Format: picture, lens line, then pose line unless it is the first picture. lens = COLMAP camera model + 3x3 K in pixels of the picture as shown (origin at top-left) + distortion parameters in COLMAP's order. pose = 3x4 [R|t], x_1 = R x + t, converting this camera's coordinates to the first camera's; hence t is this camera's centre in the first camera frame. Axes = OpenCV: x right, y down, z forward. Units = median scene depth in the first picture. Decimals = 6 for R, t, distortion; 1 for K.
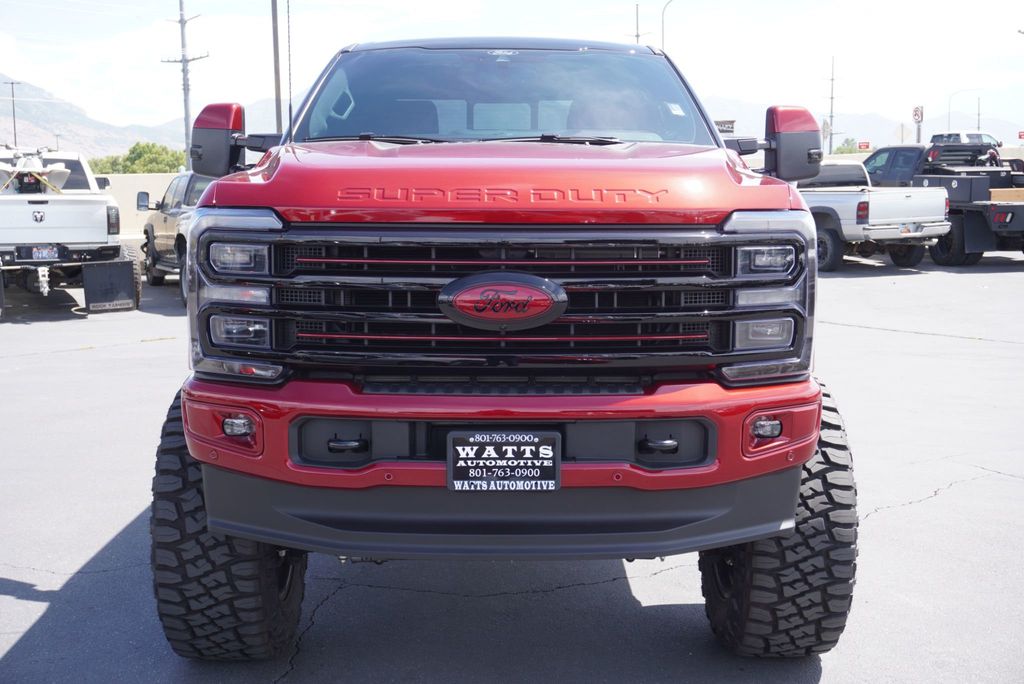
lens RADIAL K [[1200.4, 0, 519.9], [0, 1200.4, 343.8], [0, 0, 1]] dist [0.163747, 0.000000]
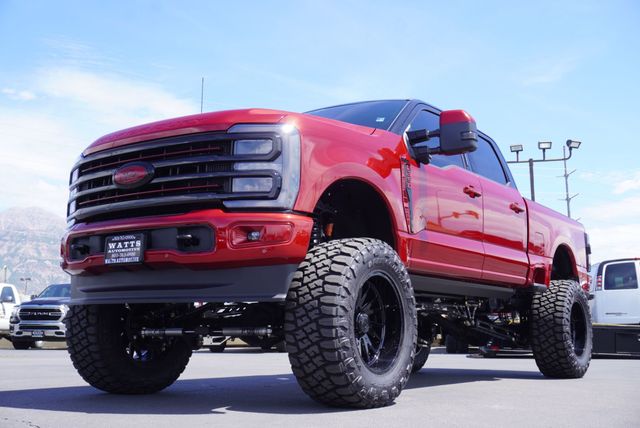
lens RADIAL K [[809.8, 0, 326.1], [0, 809.8, 210.9], [0, 0, 1]] dist [0.048852, 0.000000]
pose [[0.809759, -0.090569, -0.579730, 1.083574], [-0.079900, 0.961792, -0.261861, 0.371789], [0.581297, 0.258365, 0.771584, 0.106801]]
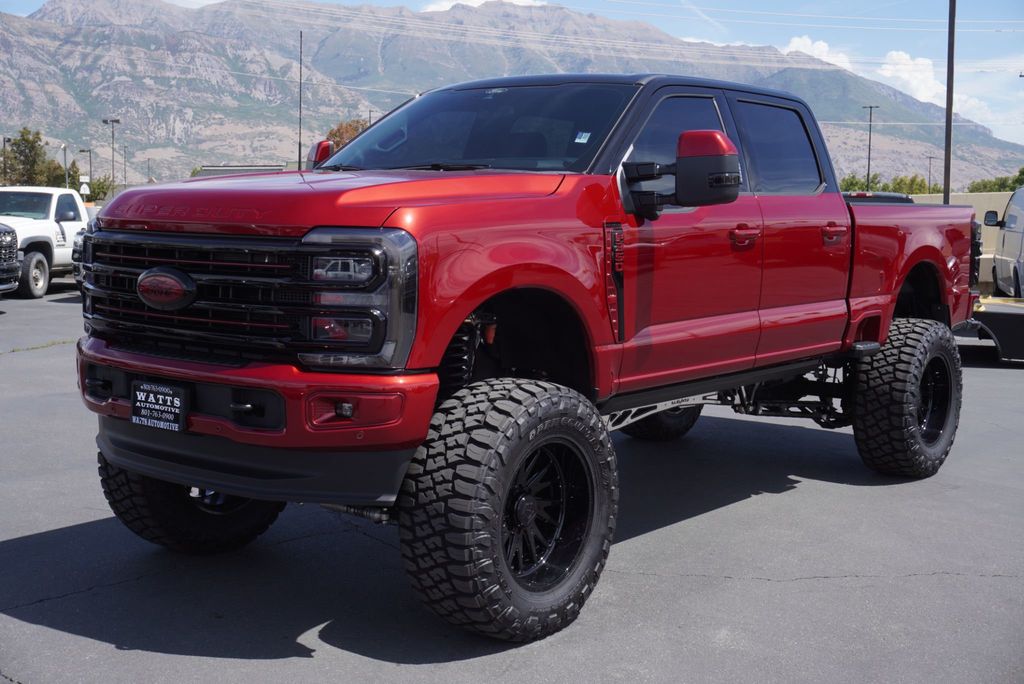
lens RADIAL K [[1376.7, 0, 516.5], [0, 1376.7, 348.1], [0, 0, 1]] dist [0.041030, 0.000000]
pose [[0.762399, 0.080648, -0.642062, 1.291898], [-0.099812, 0.994985, 0.006458, -0.017933], [0.639363, 0.059162, 0.766625, 0.058763]]
